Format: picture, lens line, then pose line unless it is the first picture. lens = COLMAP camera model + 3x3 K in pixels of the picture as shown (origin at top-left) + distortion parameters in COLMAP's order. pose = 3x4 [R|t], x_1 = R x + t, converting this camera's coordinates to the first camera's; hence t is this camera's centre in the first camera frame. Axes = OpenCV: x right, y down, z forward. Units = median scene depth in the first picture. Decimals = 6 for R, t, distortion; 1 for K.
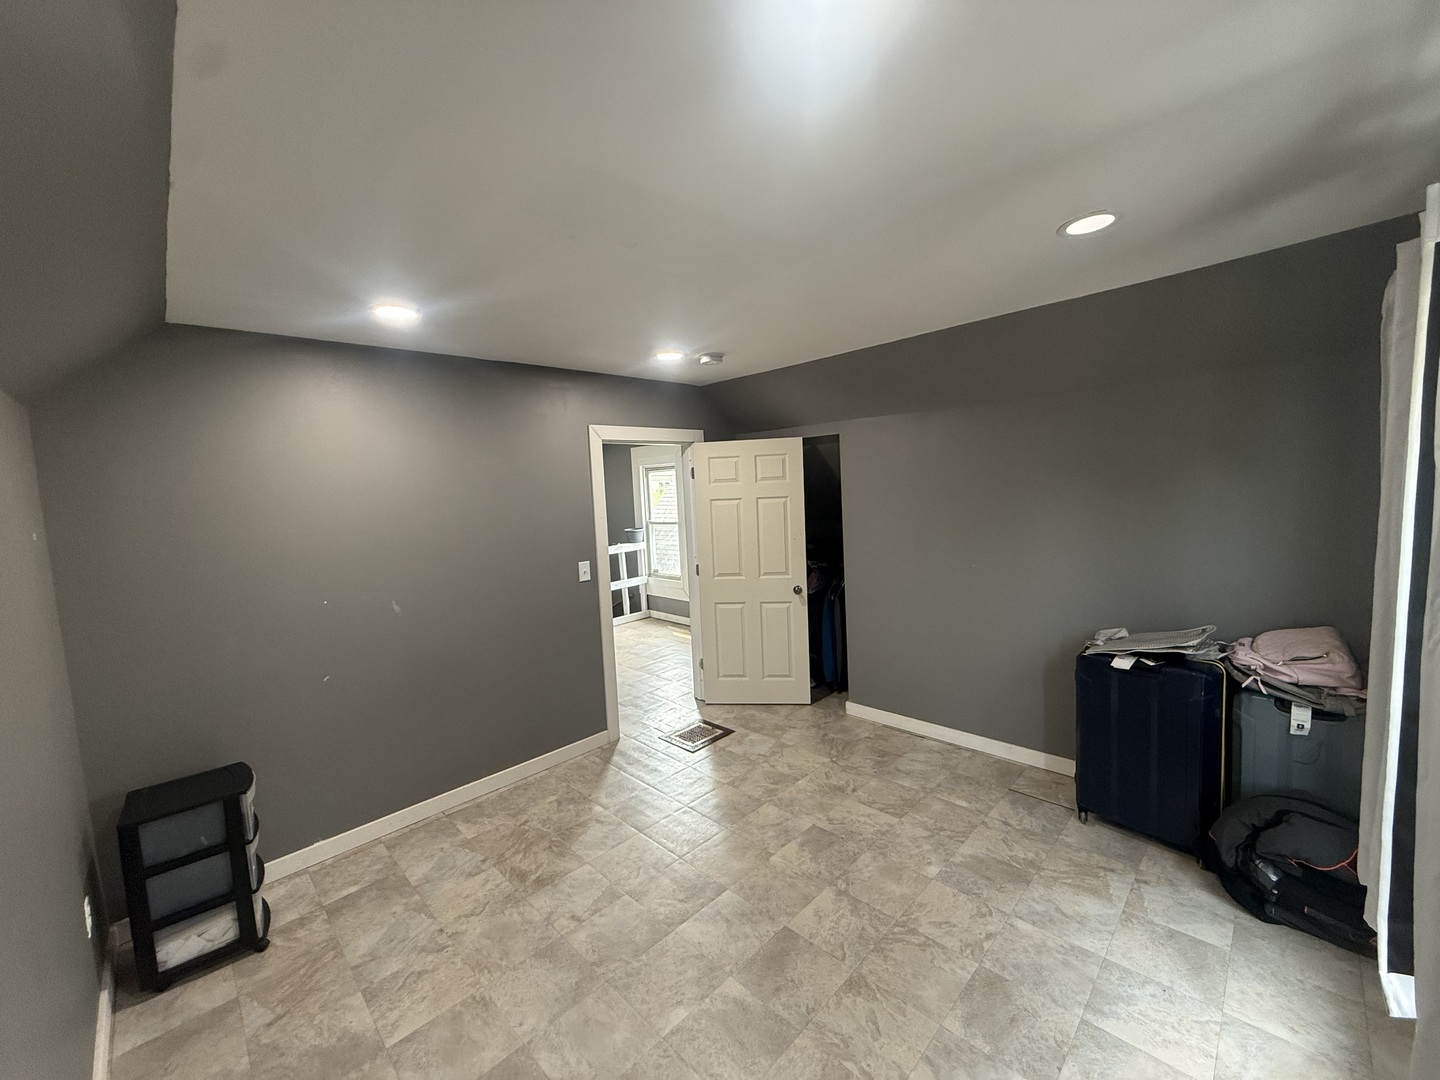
lens RADIAL K [[566.5, 0, 717.5], [0, 566.5, 538.5], [0, 0, 1]] dist [0.001106, 0.000212]
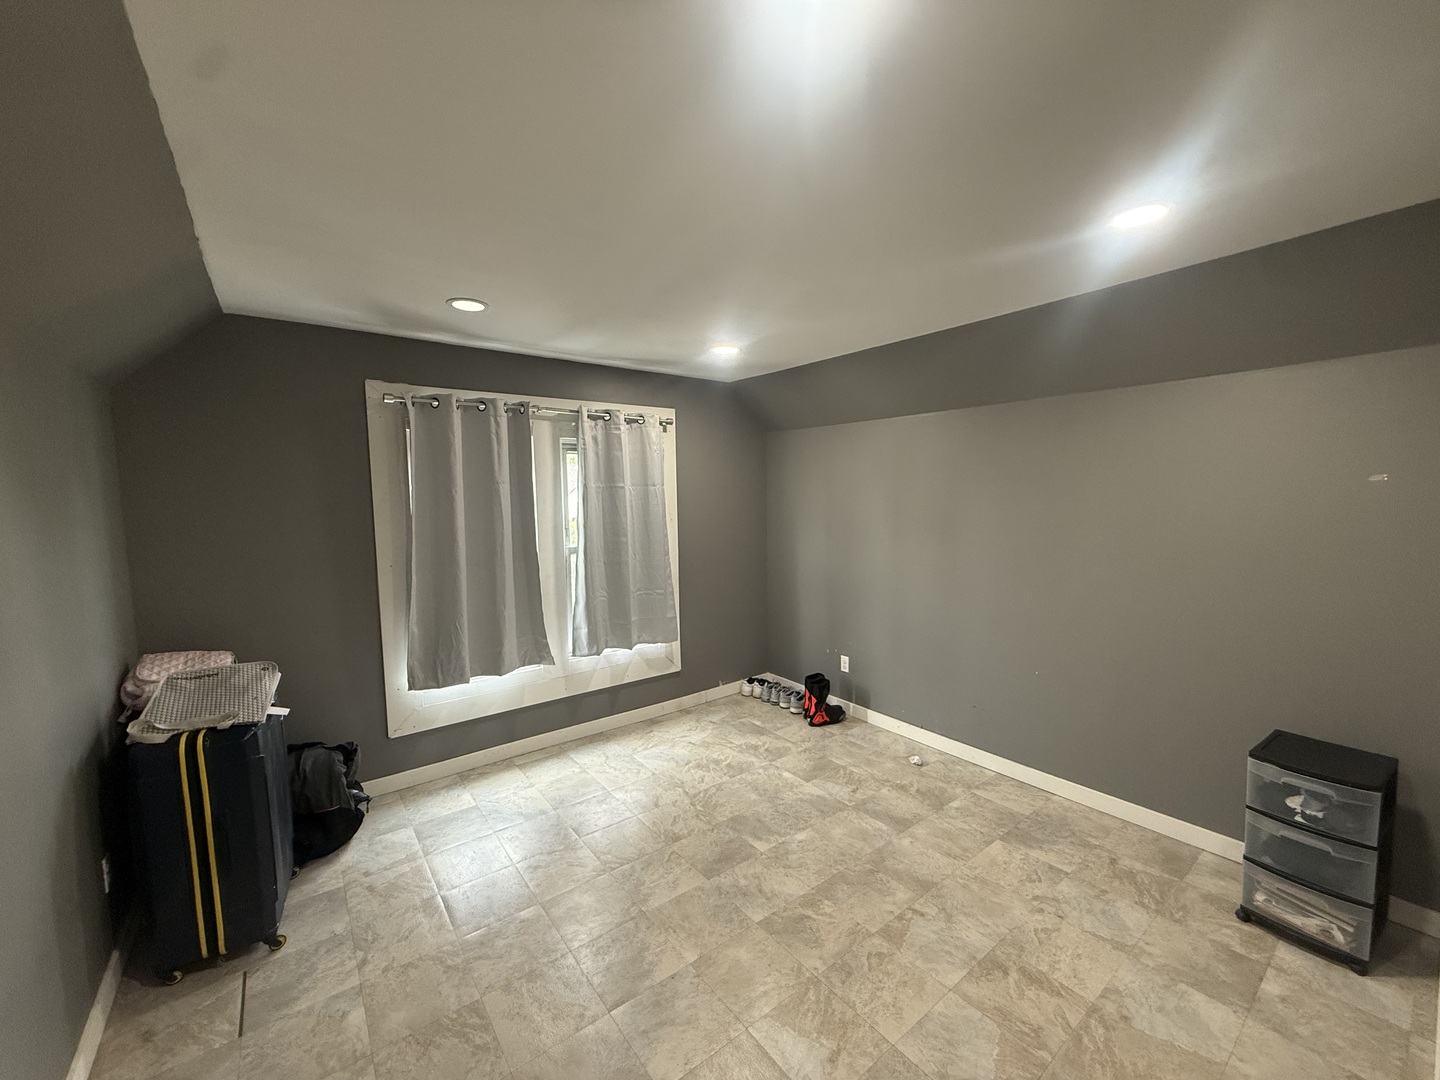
lens RADIAL K [[566.5, 0, 717.5], [0, 566.5, 538.5], [0, 0, 1]] dist [0.001106, 0.000212]
pose [[-0.989024, 0.055089, 0.137102, -0.082877], [0.077272, 0.983735, 0.162154, -0.138327], [-0.125940, 0.170968, -0.977195, 1.923013]]
